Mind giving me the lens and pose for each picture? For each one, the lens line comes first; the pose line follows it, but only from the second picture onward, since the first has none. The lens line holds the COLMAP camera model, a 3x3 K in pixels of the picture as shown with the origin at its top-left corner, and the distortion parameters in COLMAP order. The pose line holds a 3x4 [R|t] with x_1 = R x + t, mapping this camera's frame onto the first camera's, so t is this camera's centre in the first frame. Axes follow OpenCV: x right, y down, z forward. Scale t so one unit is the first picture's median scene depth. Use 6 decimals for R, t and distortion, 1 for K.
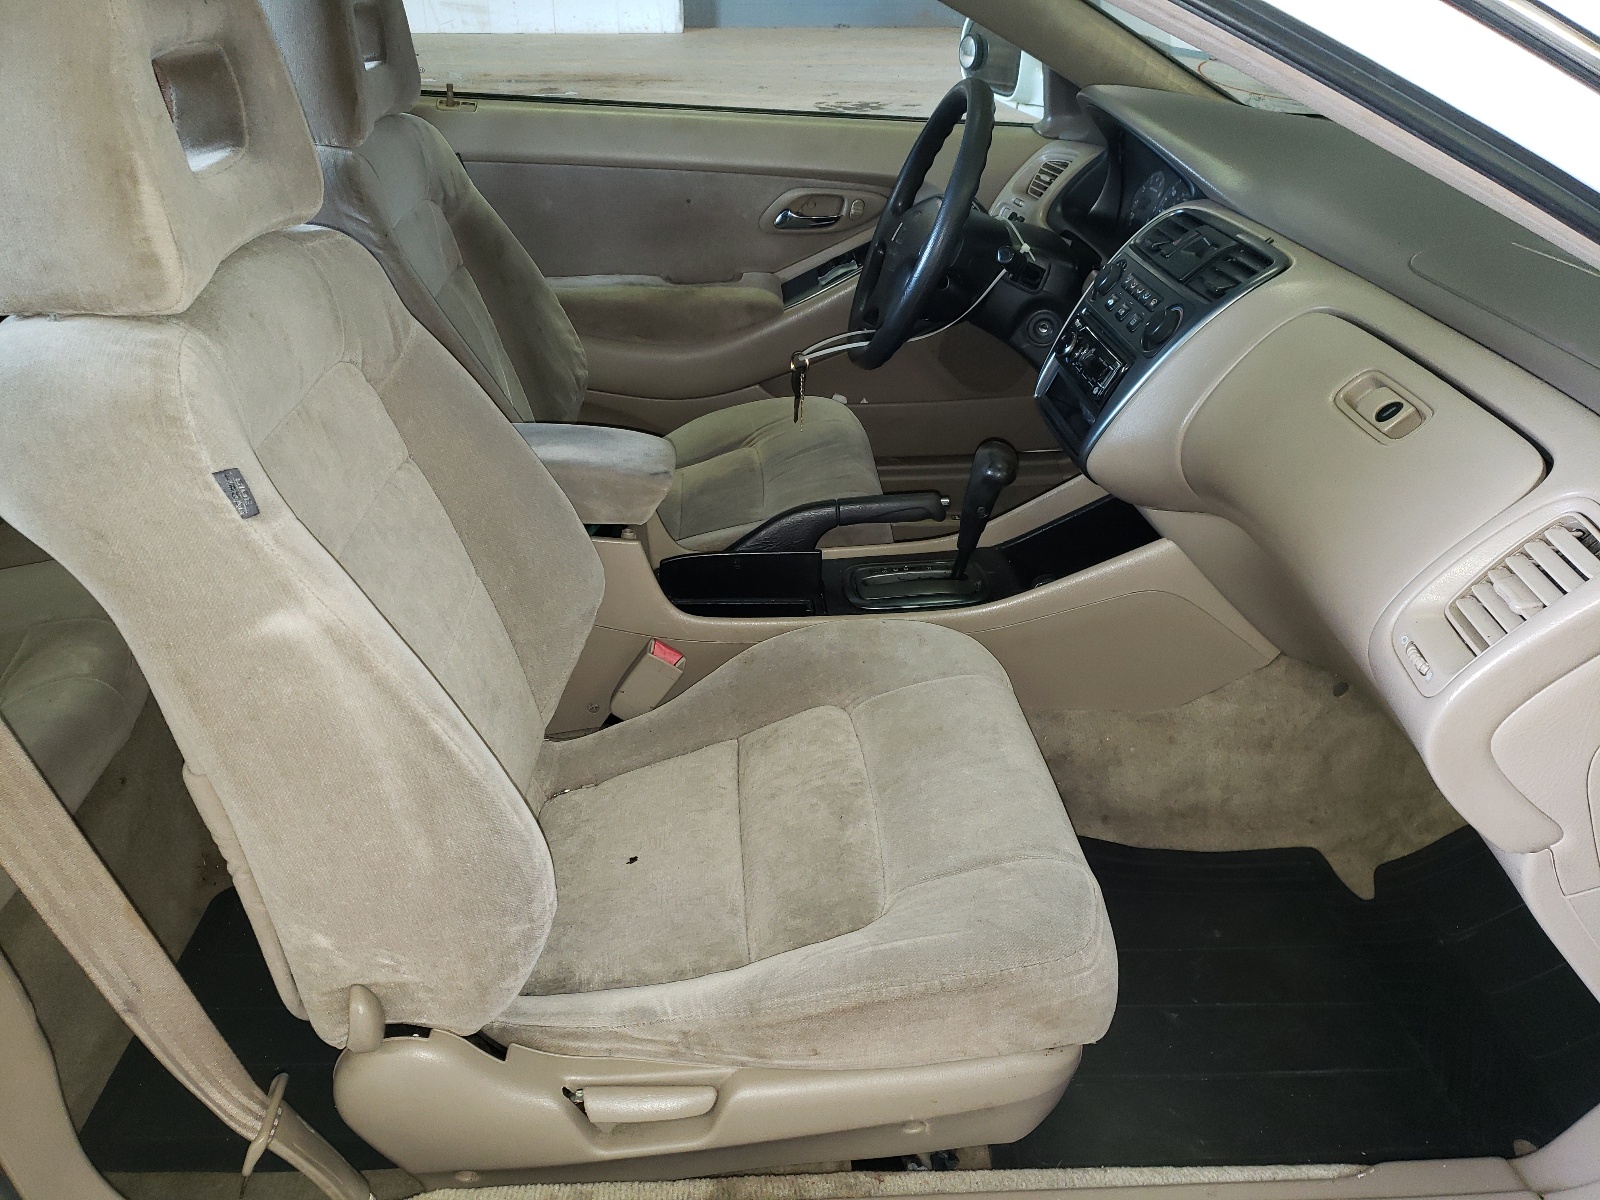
lens RADIAL K [[1262.1, 0, 772.5], [0, 1262.1, 601.8], [0, 0, 1]] dist [0.014813, 0.002342]
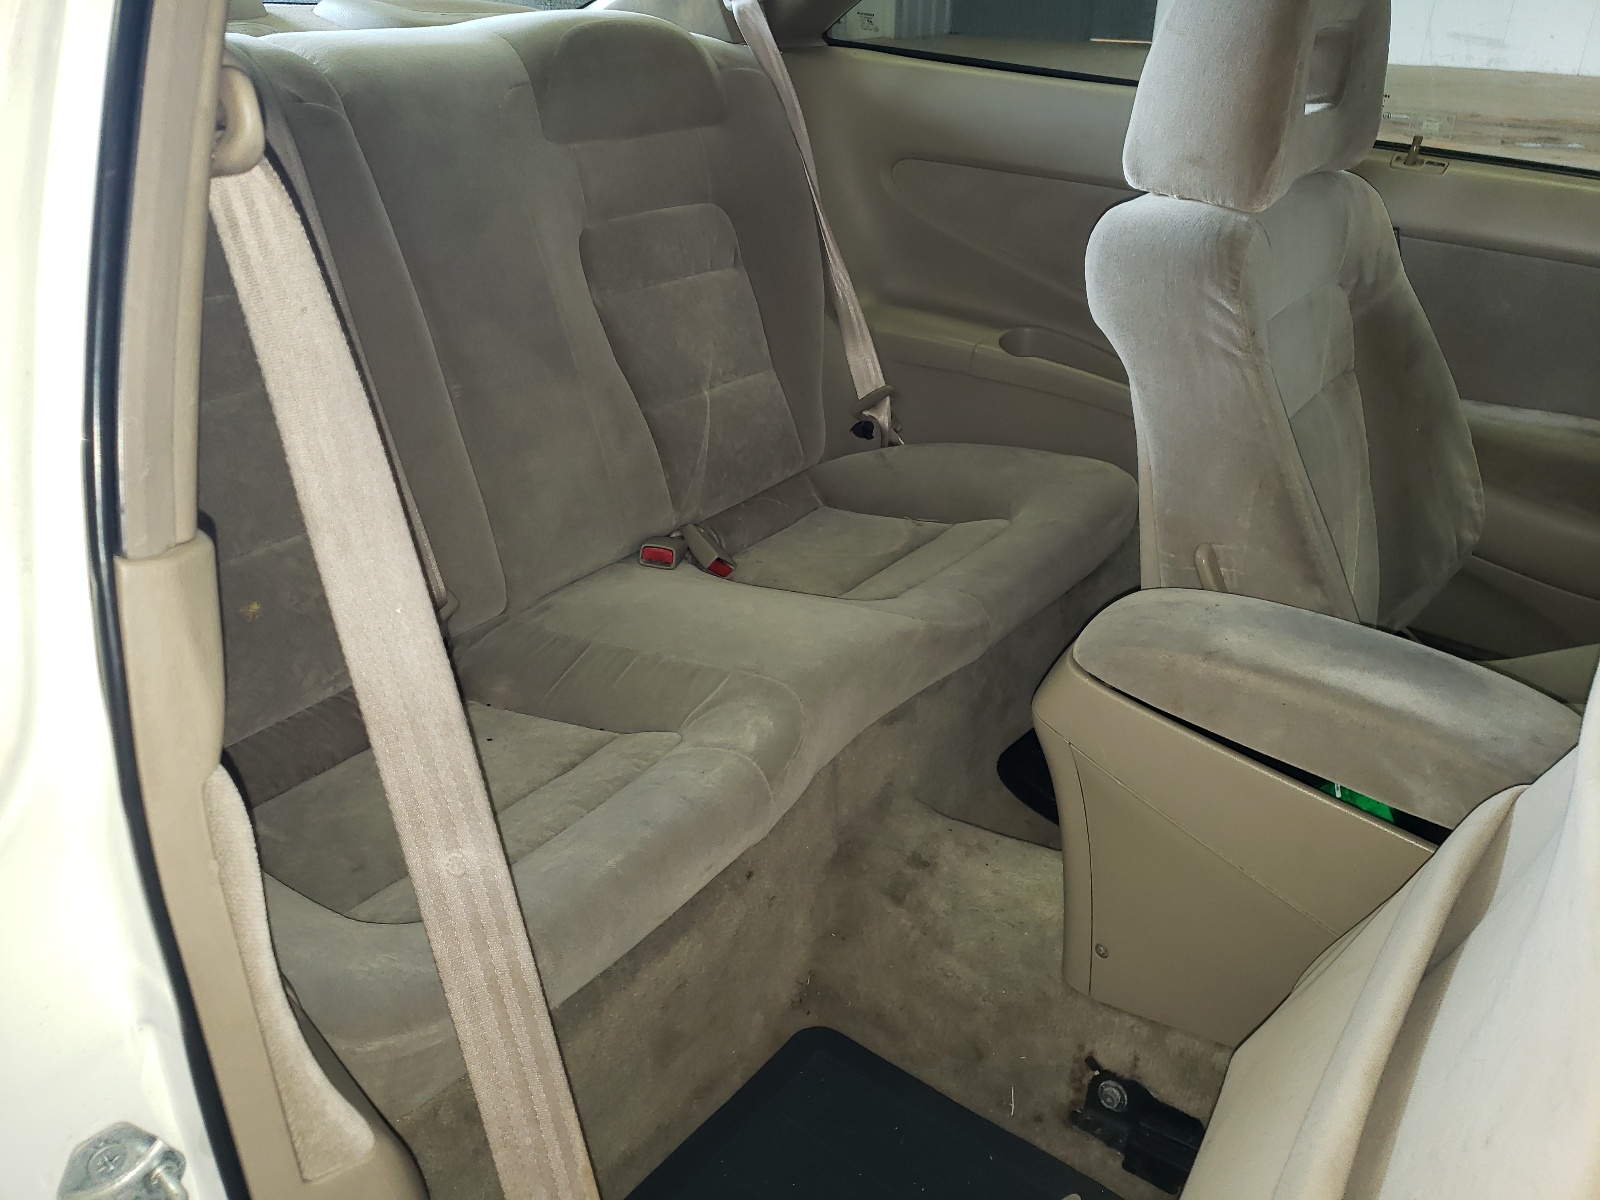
lens RADIAL K [[1262.1, 0, 772.5], [0, 1262.1, 601.8], [0, 0, 1]] dist [0.014813, 0.002342]
pose [[0.774407, 0.301257, -0.556361, -0.045658], [-0.310226, 0.947199, 0.081079, -0.083614], [0.551410, 0.109810, 0.826975, 0.181076]]
